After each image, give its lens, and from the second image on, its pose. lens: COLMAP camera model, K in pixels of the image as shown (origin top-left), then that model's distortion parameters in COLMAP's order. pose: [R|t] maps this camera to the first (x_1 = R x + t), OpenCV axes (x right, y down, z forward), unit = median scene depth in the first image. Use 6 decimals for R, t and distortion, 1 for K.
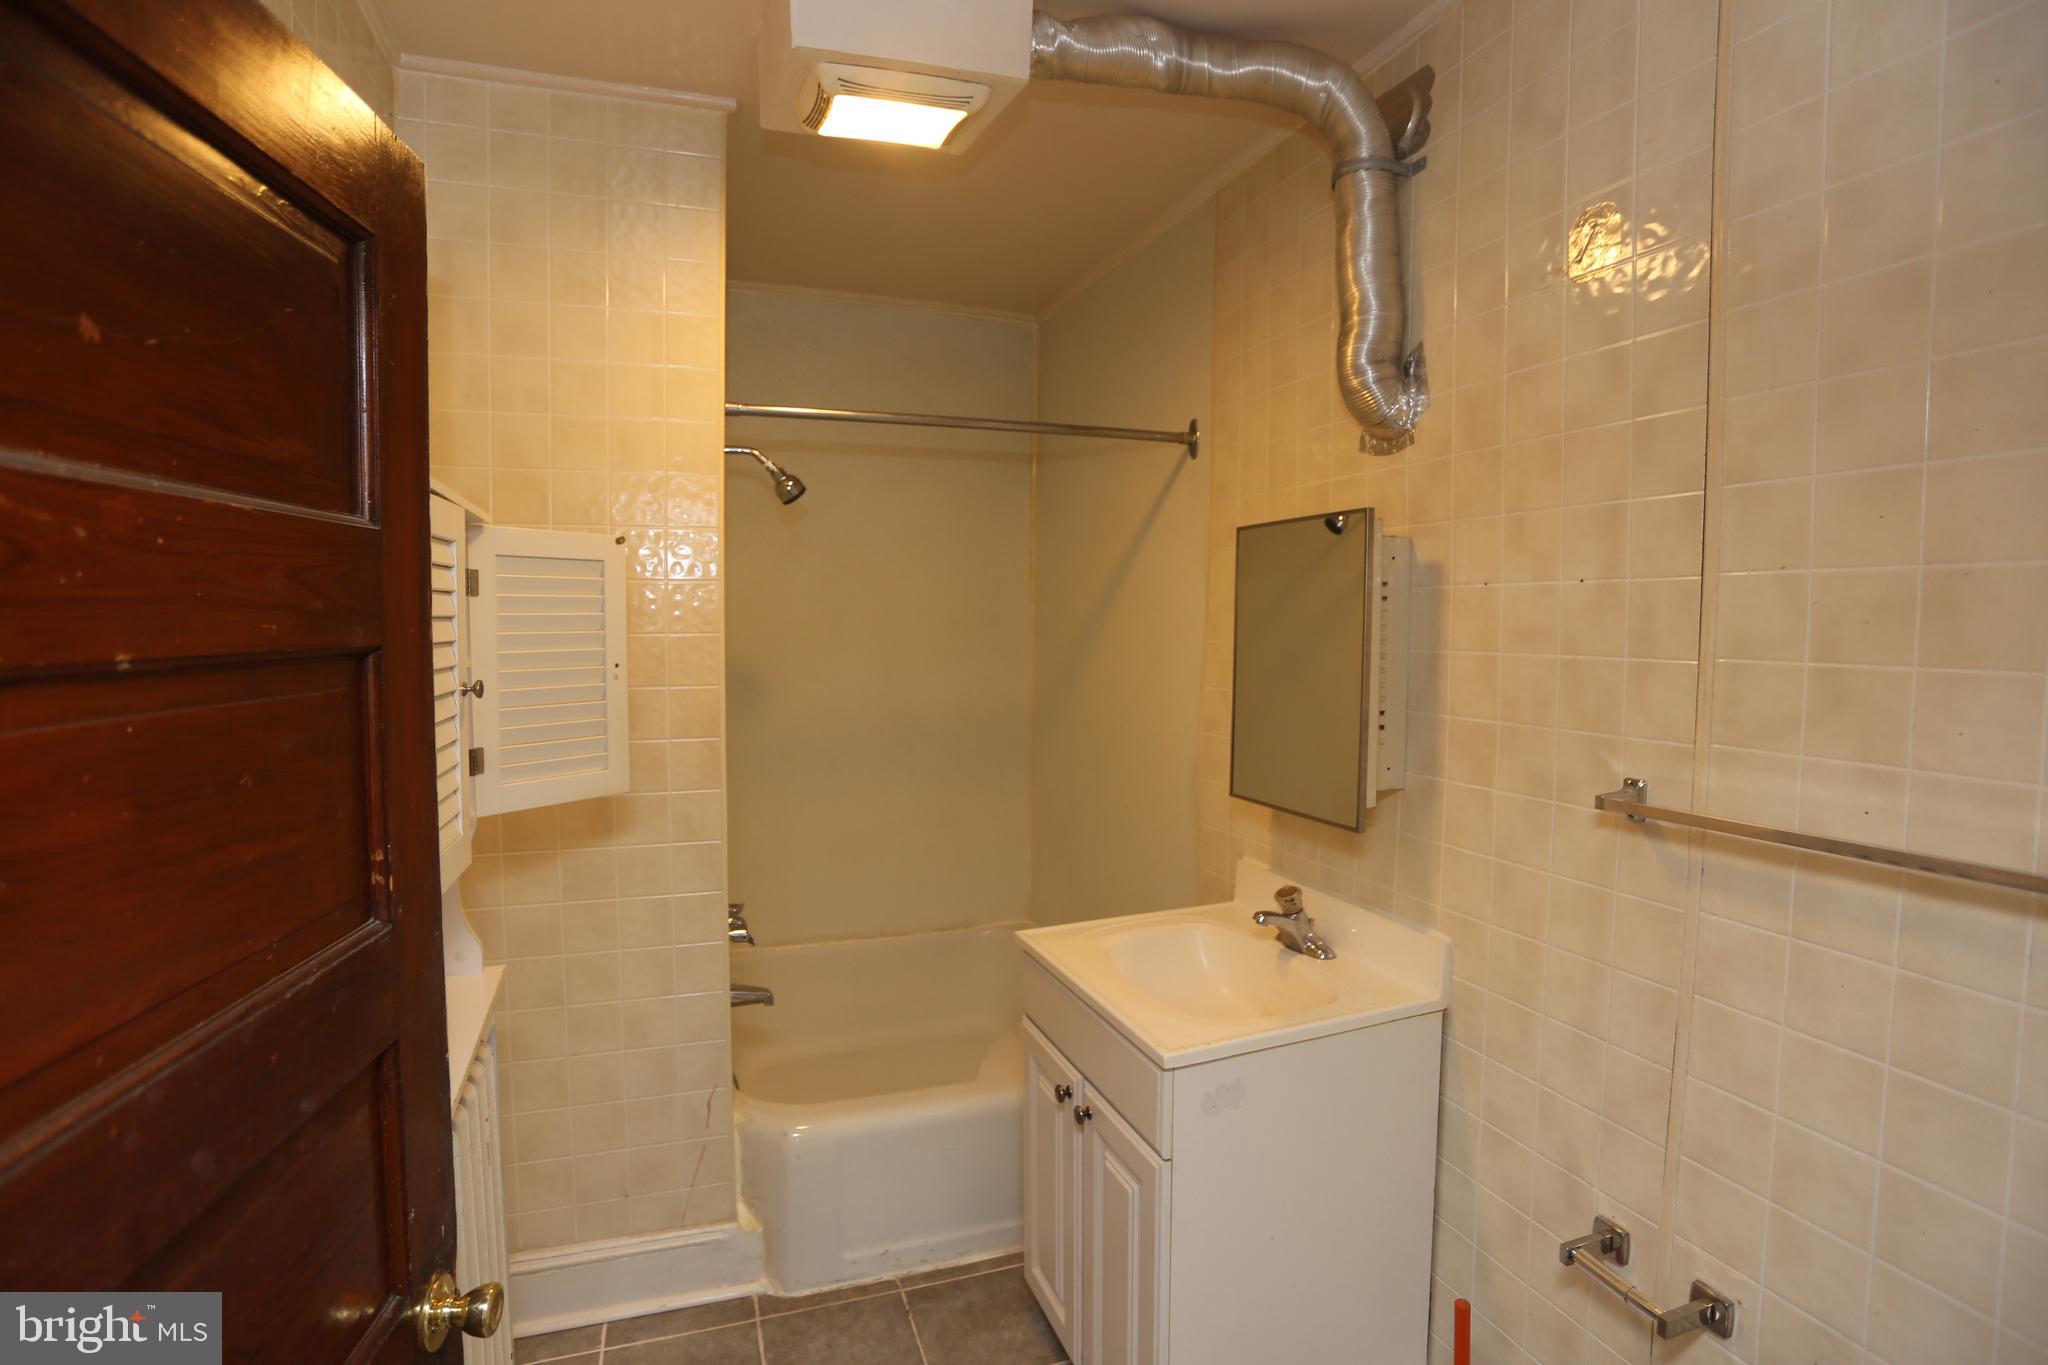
lens RADIAL K [[996.9, 0, 1016.2], [0, 996.9, 673.7], [0, 0, 1]] dist [-0.074367, 0.032537]
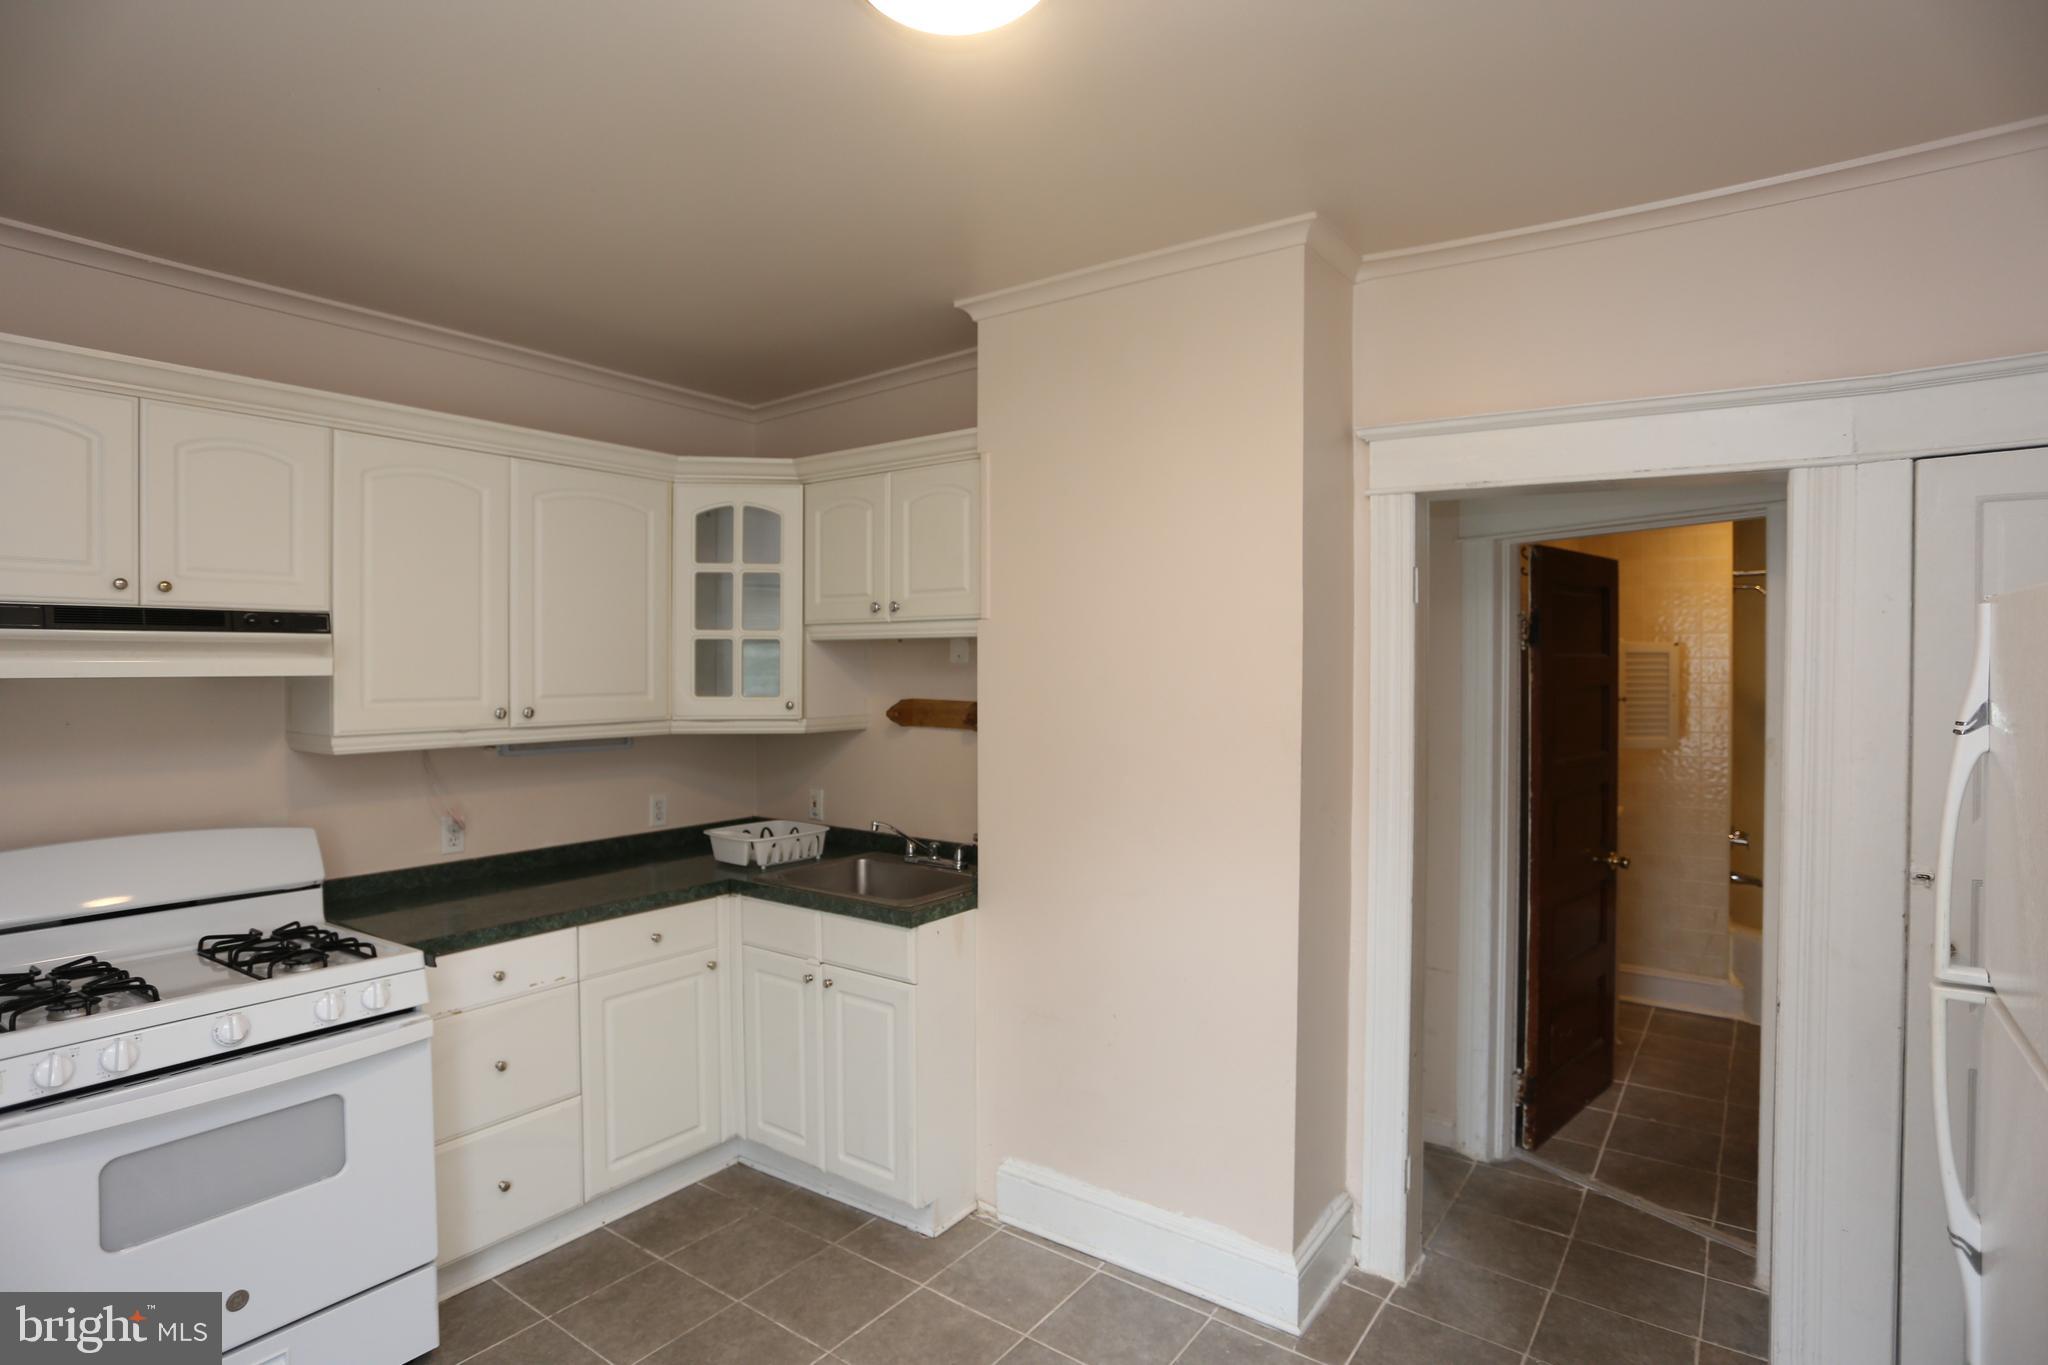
lens RADIAL K [[1049.7, 0, 1013.8], [0, 1049.7, 672.6], [0, 0, 1]] dist [-0.075608, 0.038029]
pose [[0.566826, 0.002046, -0.823835, 0.591793], [-0.044527, 0.998611, -0.028156, 0.062184], [0.822633, 0.052642, 0.566130, -1.395837]]
